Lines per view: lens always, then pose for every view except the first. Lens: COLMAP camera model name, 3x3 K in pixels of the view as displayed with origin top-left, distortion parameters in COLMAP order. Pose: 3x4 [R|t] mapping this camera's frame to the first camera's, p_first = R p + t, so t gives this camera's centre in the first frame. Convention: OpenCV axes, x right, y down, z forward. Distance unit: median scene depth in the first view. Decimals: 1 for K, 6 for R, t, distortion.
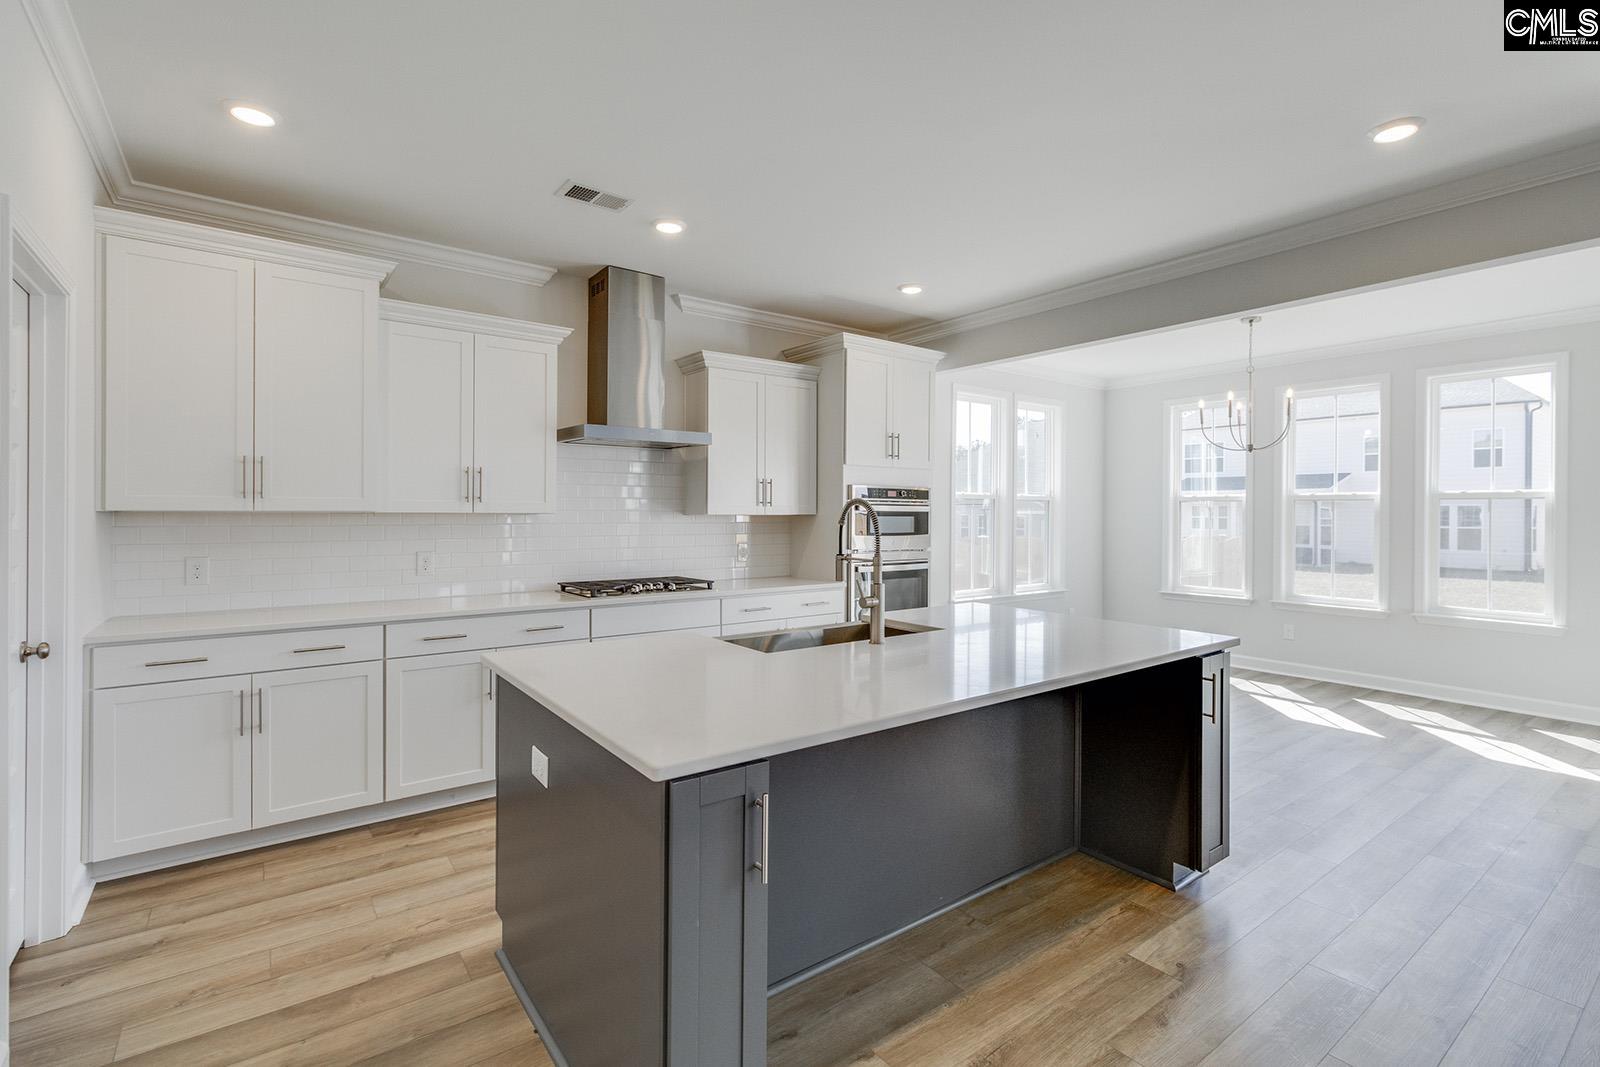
lens RADIAL K [[740.6, 0, 816.2], [0, 740.6, 516.1], [0, 0, 1]] dist [0.002461, 0.001469]
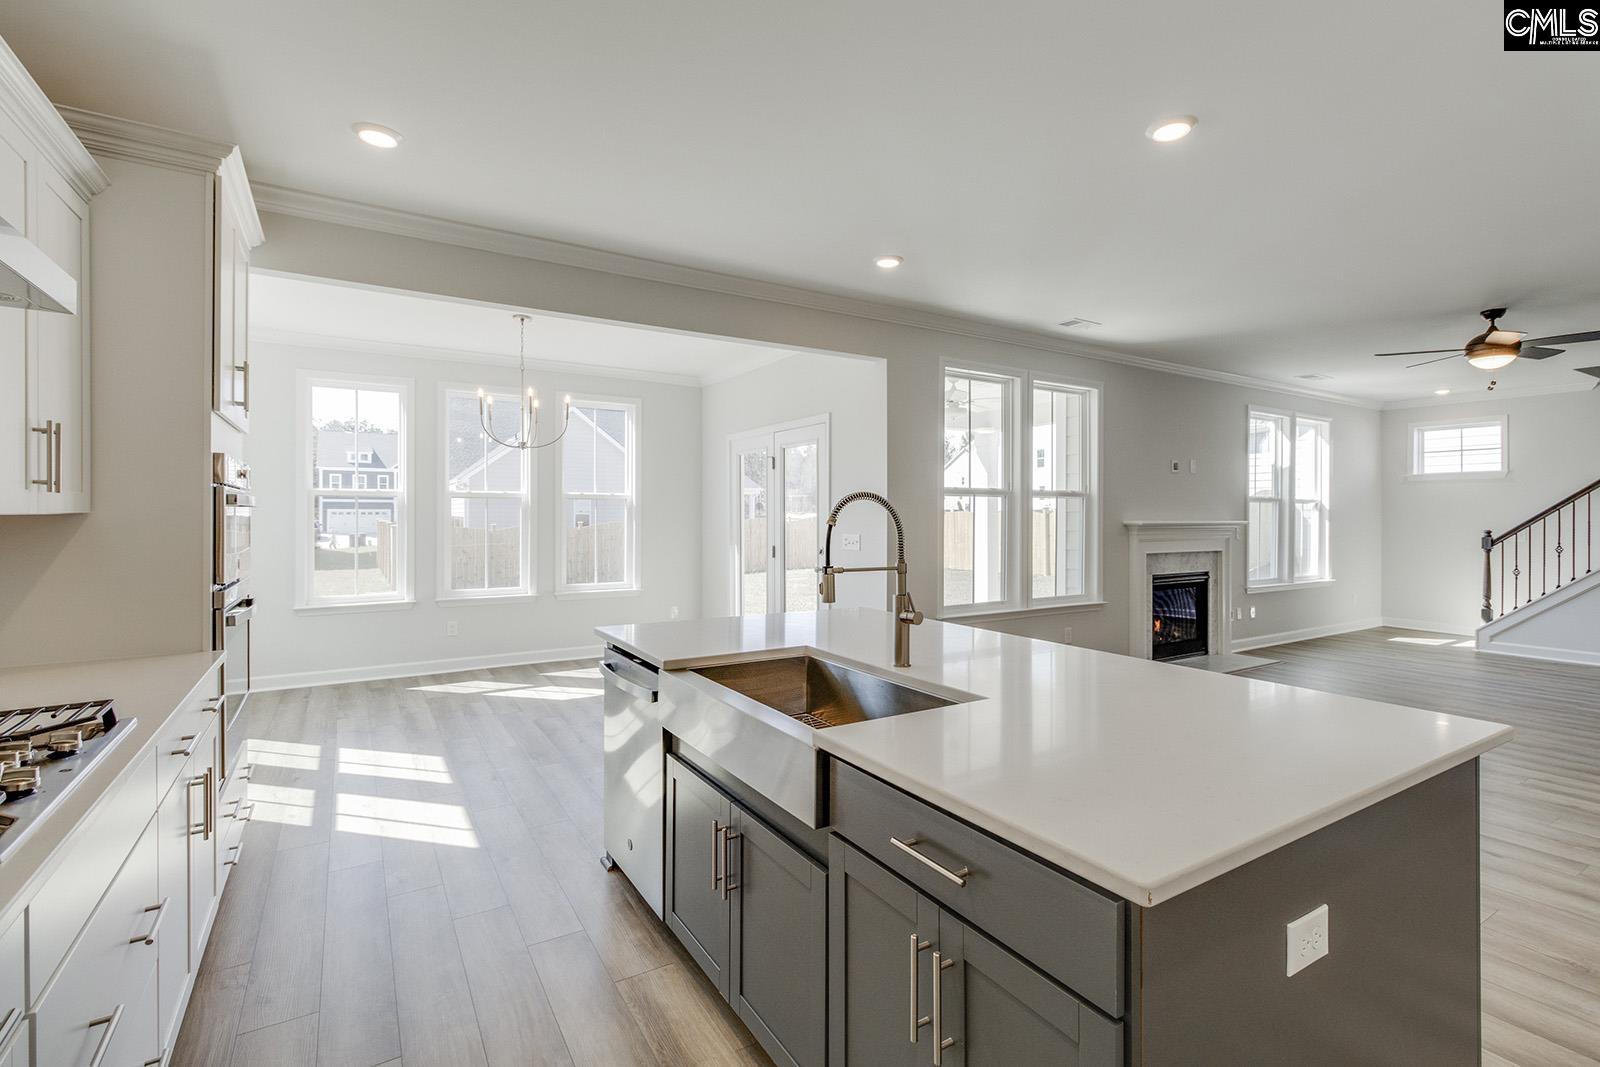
lens RADIAL K [[740.6, 0, 816.2], [0, 740.6, 516.1], [0, 0, 1]] dist [0.002461, 0.001469]
pose [[0.083757, -0.007531, 0.996458, -0.415087], [0.003024, 0.999969, 0.007303, -0.001904], [-0.996482, 0.002402, 0.083777, 0.551489]]
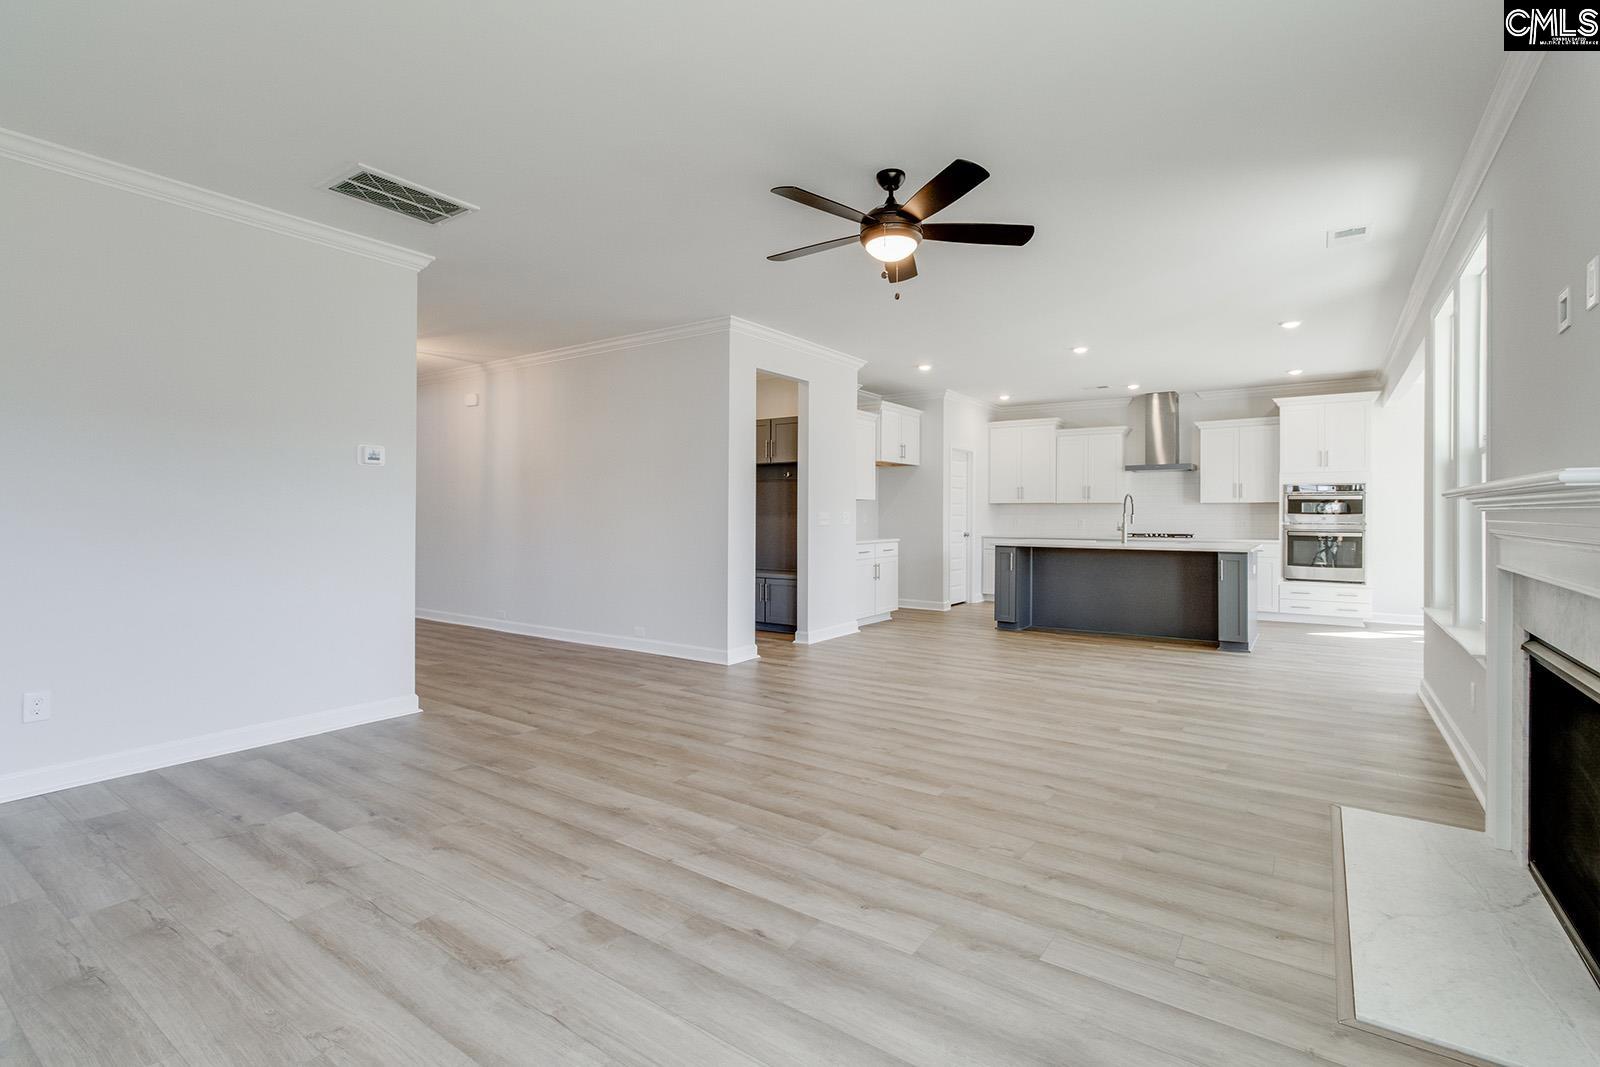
lens RADIAL K [[740.6, 0, 816.2], [0, 740.6, 516.1], [0, 0, 1]] dist [0.002461, 0.001469]
pose [[0.319925, -0.002462, -0.947440, 1.318375], [-0.005916, 0.999972, -0.004596, 0.045273], [0.947425, 0.007076, 0.319901, -0.579594]]
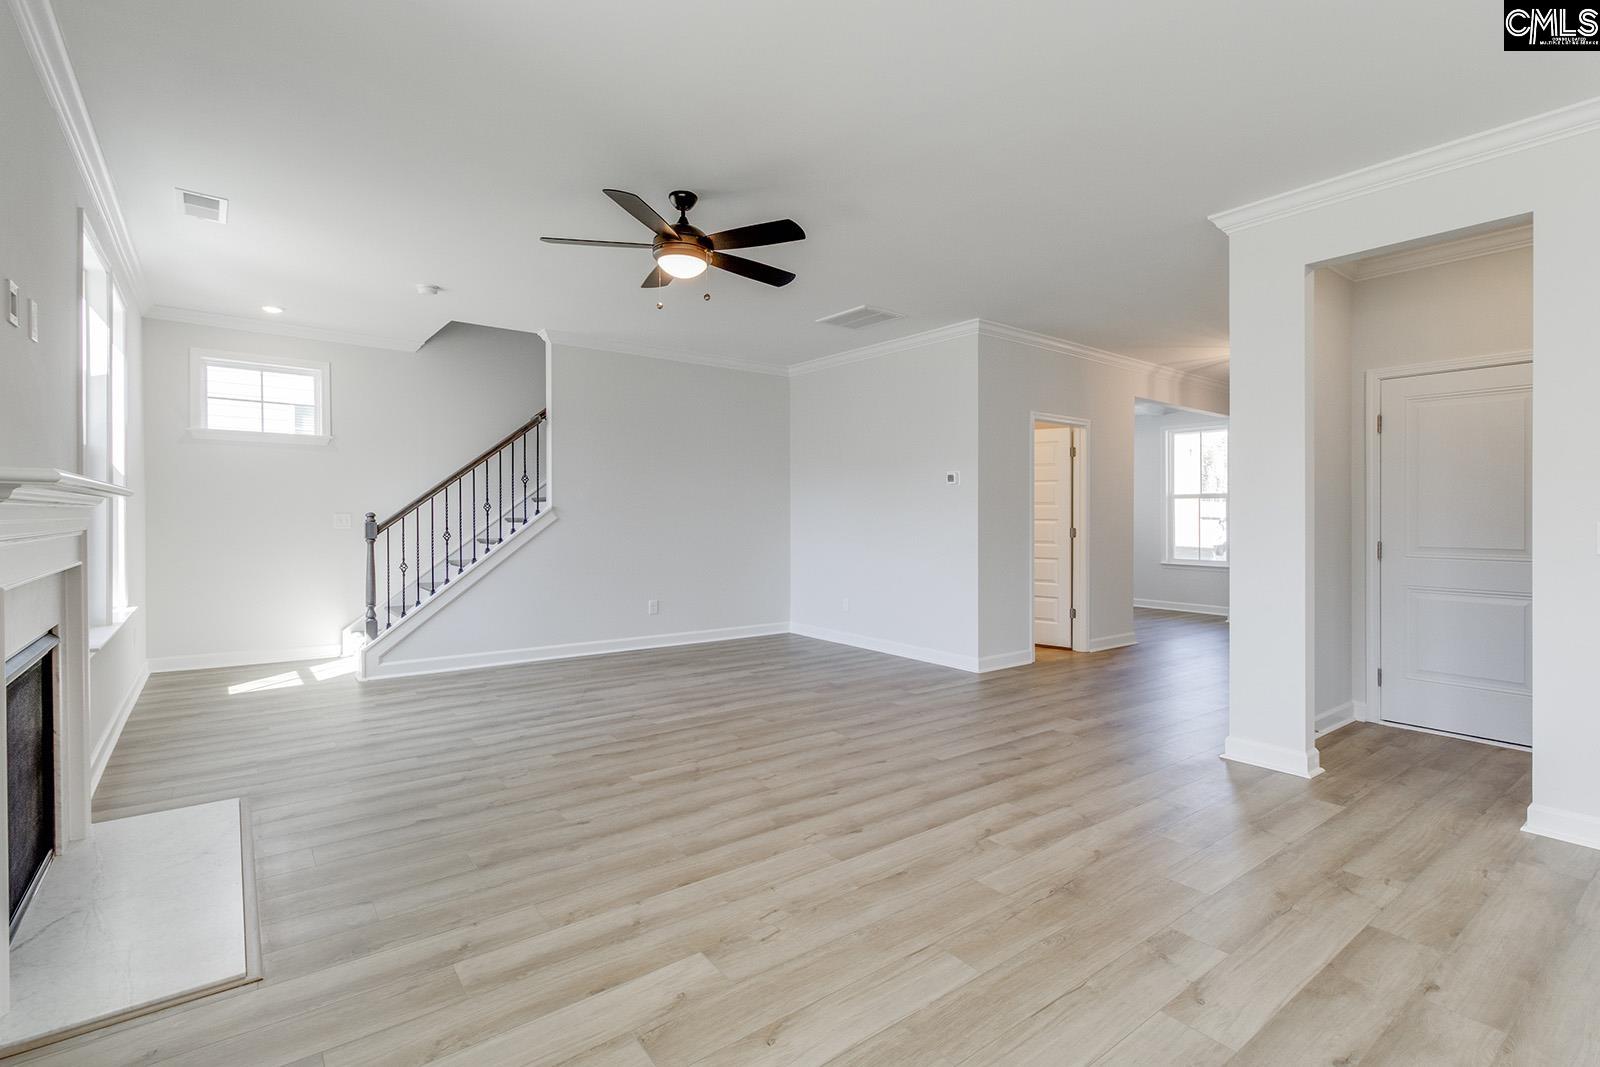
lens RADIAL K [[740.6, 0, 816.2], [0, 740.6, 516.1], [0, 0, 1]] dist [0.002461, 0.001469]
pose [[-0.999689, -0.012475, -0.021589, 0.579630], [-0.012618, 0.999899, 0.006501, 0.031522], [0.021506, 0.006771, -0.999746, 0.434747]]
